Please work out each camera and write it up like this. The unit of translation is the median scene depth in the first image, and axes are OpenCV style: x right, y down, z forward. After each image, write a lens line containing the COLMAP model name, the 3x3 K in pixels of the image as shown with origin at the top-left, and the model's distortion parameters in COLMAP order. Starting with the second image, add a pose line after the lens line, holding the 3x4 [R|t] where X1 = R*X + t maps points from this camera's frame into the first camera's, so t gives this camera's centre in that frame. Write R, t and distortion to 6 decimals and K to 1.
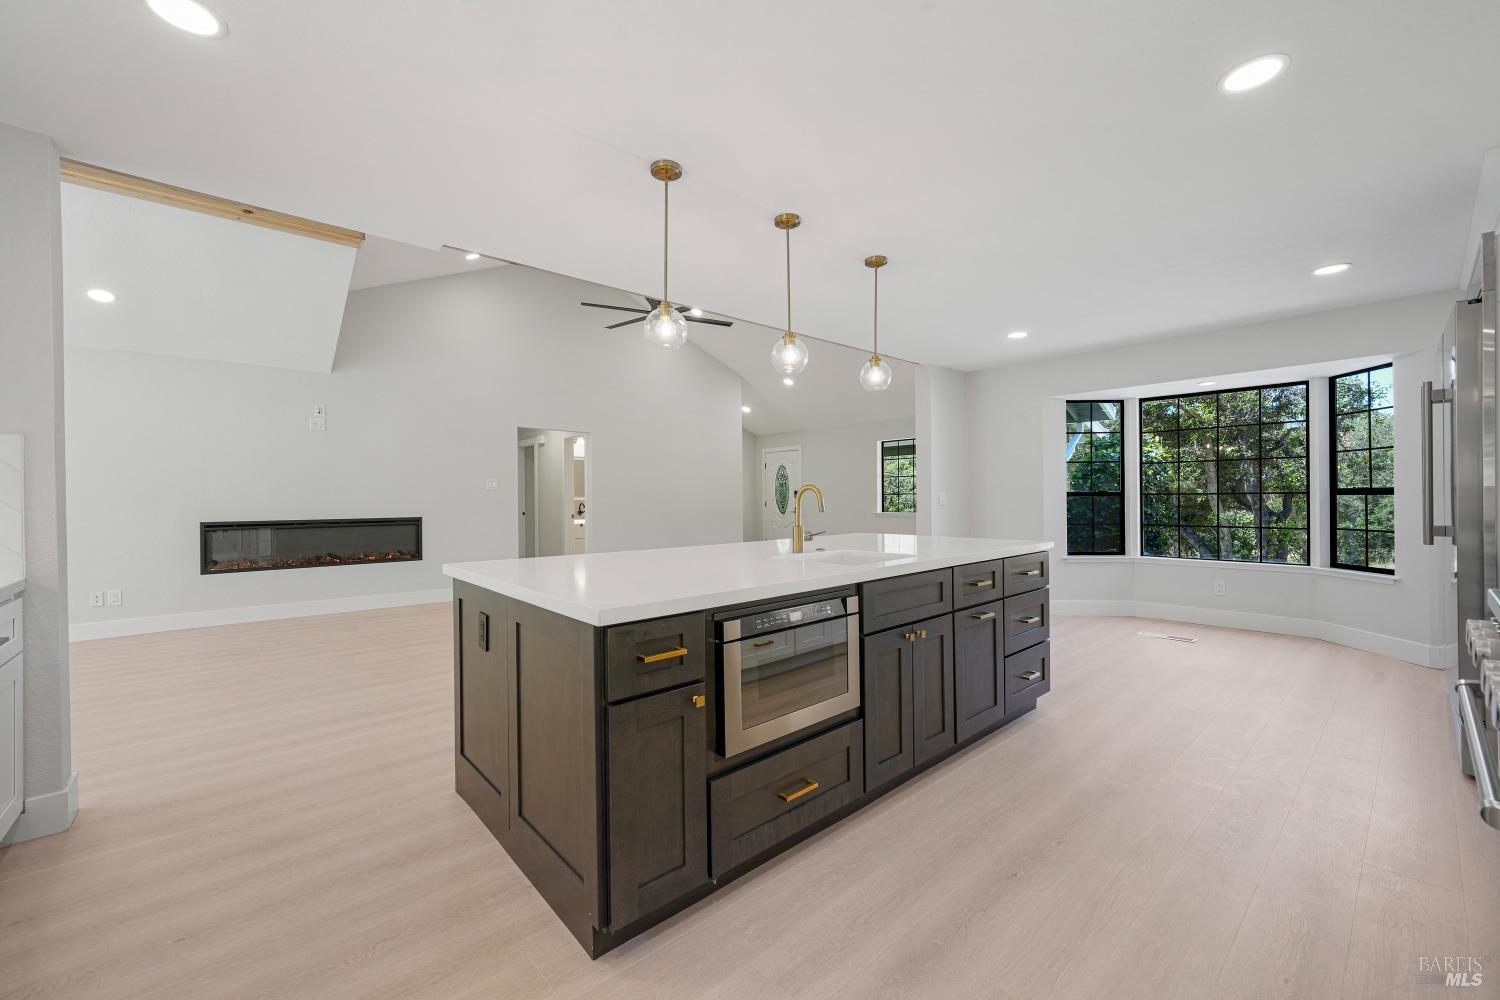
lens RADIAL K [[601.6, 0, 751.6], [0, 601.6, 501.3], [0, 0, 1]] dist [-0.005939, 0.002431]
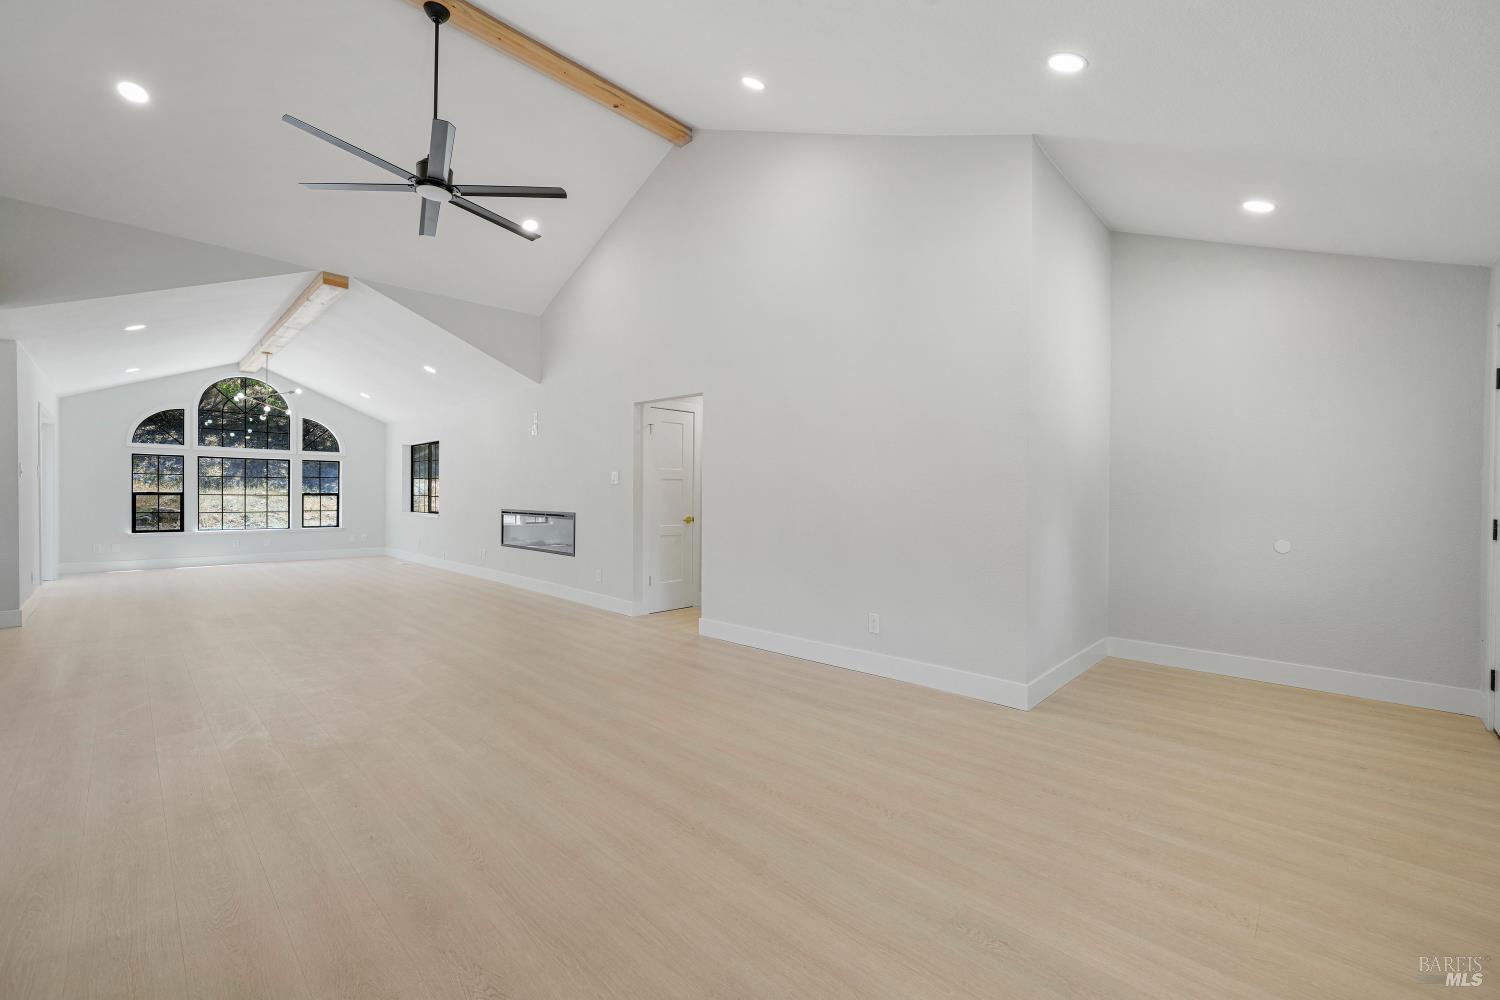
lens RADIAL K [[601.6, 0, 760.1], [0, 601.6, 490.9], [0, 0, 1]] dist [-0.005939, 0.002431]
pose [[0.083300, -0.000086, -0.996524, 0.506512], [-0.014115, 0.999900, -0.001267, -0.013514], [0.996425, 0.014172, 0.083291, 1.378948]]
